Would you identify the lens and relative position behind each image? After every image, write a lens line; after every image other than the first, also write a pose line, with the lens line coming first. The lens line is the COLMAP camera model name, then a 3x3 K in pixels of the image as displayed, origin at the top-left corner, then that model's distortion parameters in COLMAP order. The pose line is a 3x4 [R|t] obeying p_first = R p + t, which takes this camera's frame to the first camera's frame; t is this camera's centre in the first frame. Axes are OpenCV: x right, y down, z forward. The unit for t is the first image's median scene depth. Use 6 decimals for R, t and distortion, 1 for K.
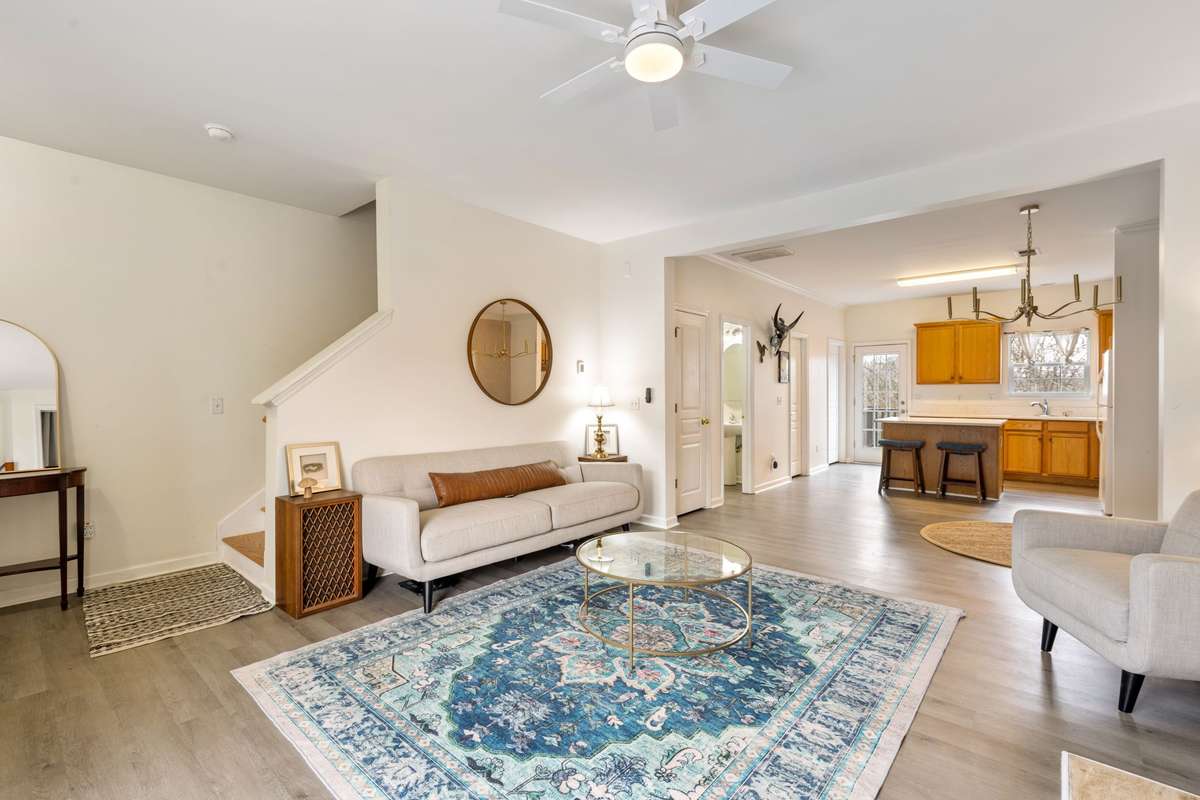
lens RADIAL K [[536.5, 0, 589.2], [0, 536.5, 399.2], [0, 0, 1]] dist [0.000947, -0.000175]
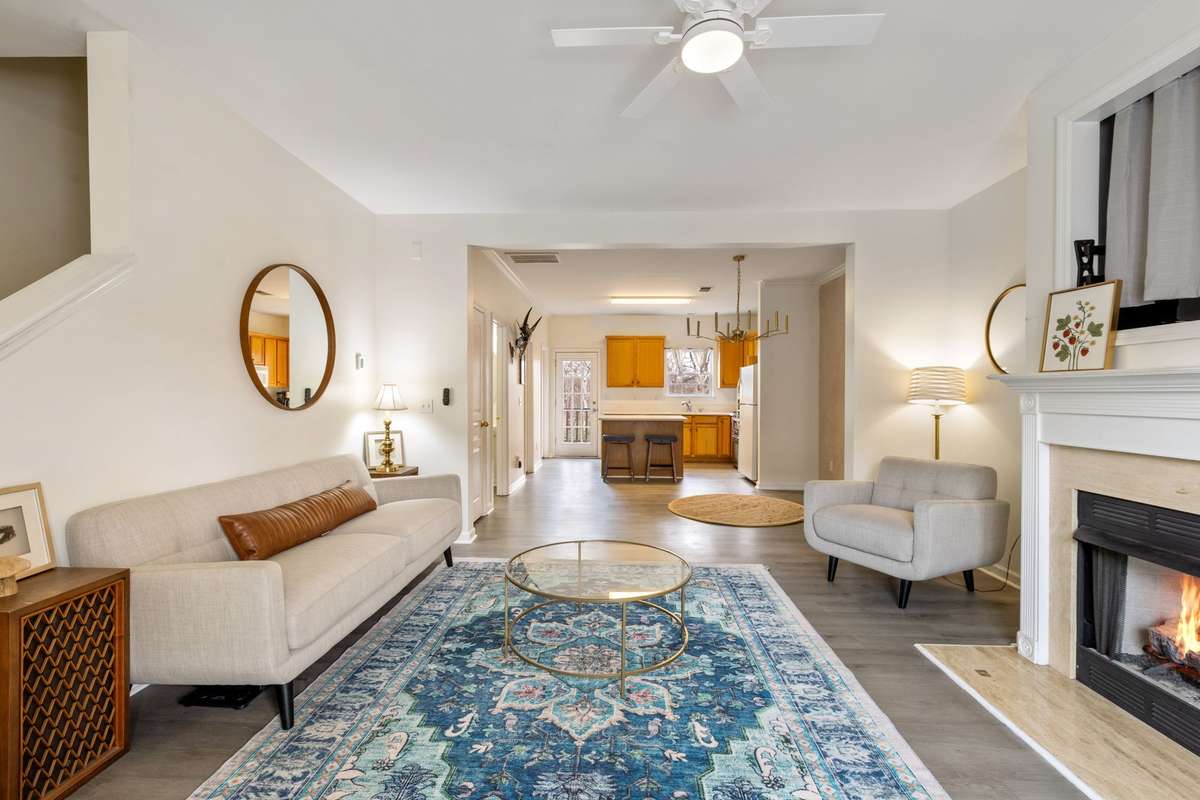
lens RADIAL K [[538.8, 0, 594.6], [0, 538.8, 401.5], [0, 0, 1]] dist [-0.000271, -0.000550]
pose [[0.776839, -0.004198, 0.629685, -0.423989], [0.002131, 0.999990, 0.004038, -0.003116], [-0.629695, -0.001795, 0.776840, 0.253112]]
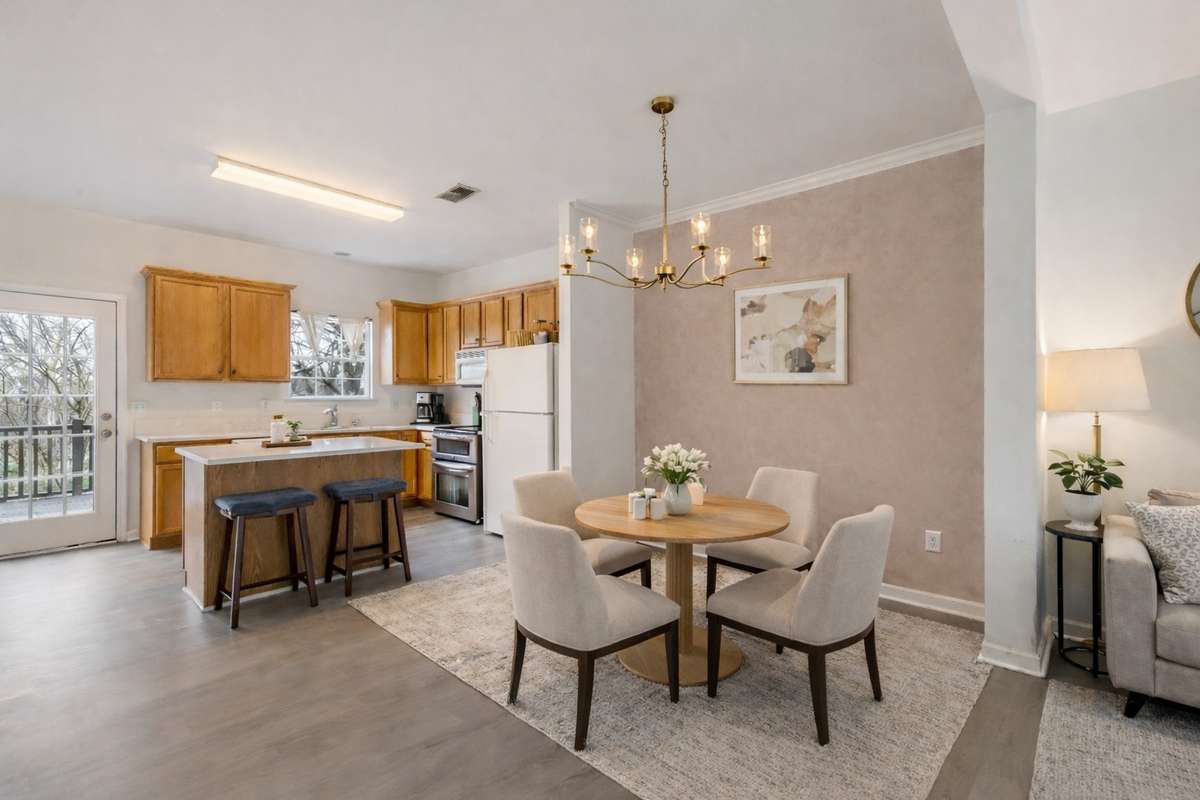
lens RADIAL K [[536.5, 0, 589.2], [0, 536.5, 399.2], [0, 0, 1]] dist [0.000947, -0.000175]
pose [[0.048737, -0.006131, 0.998793, 0.250511], [0.005501, 0.999968, 0.005869, -0.030091], [-0.998796, 0.005208, 0.048770, 1.423775]]
